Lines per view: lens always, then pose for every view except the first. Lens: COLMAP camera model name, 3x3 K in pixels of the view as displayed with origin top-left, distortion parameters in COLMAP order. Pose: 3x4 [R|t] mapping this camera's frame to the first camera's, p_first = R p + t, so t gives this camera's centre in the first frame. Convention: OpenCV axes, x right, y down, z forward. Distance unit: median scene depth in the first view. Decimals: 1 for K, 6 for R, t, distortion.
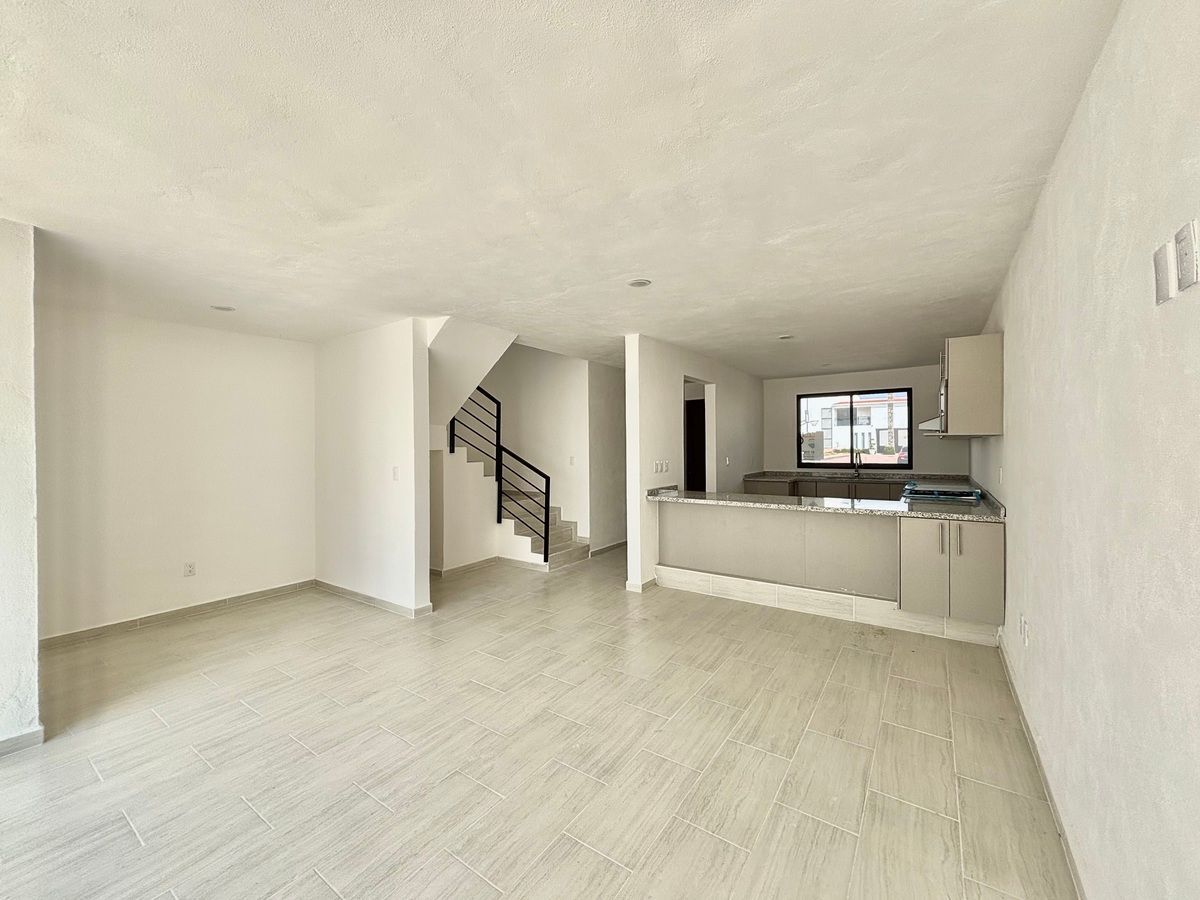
lens RADIAL K [[481.7, 0, 600.8], [0, 481.7, 442.3], [0, 0, 1]] dist [-0.000616, -0.000065]
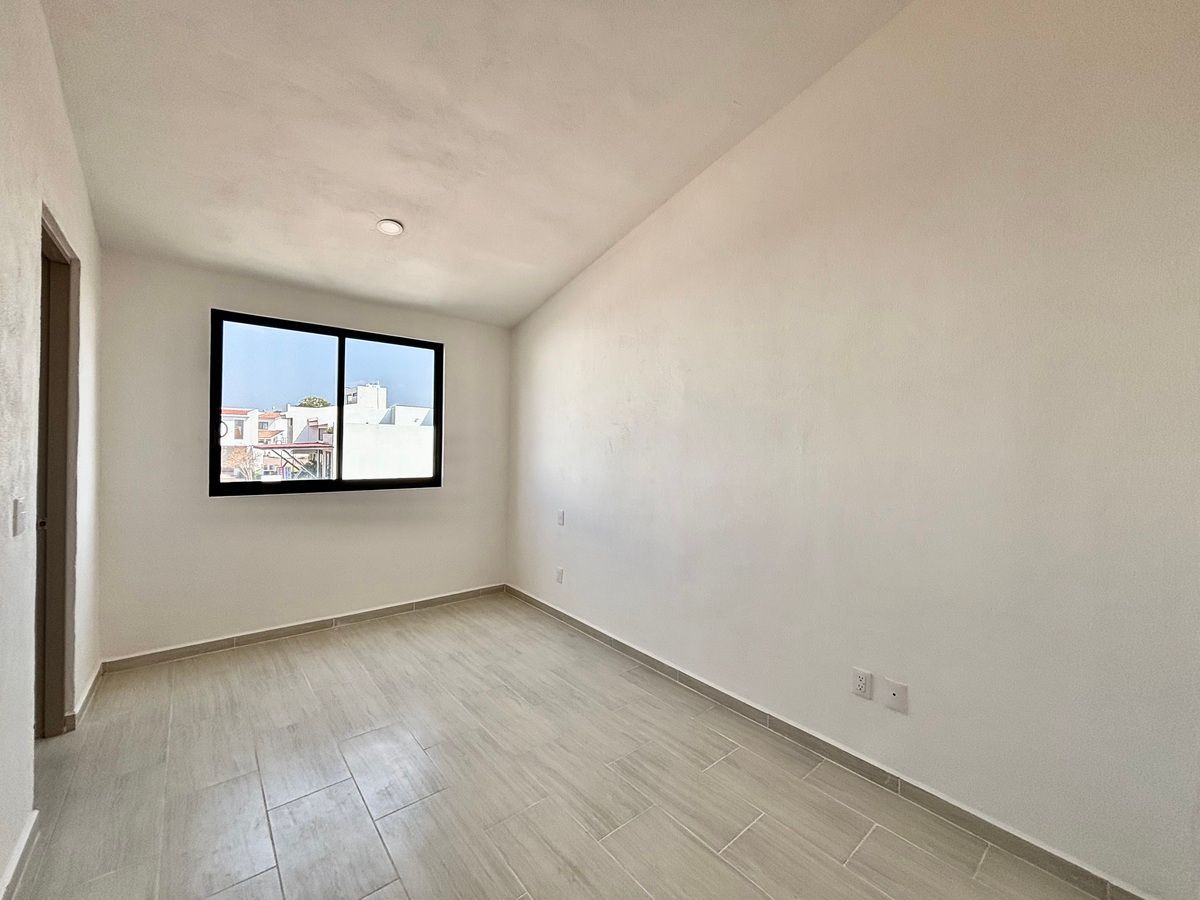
lens RADIAL K [[481.7, 0, 602.1], [0, 481.7, 445.3], [0, 0, 1]] dist [-0.000616, -0.000065]
pose [[0.483575, 0.023086, 0.874998, 0.220345], [-0.003378, 0.999694, -0.024510, 0.019203], [-0.875296, 0.008897, 0.483505, 0.533228]]
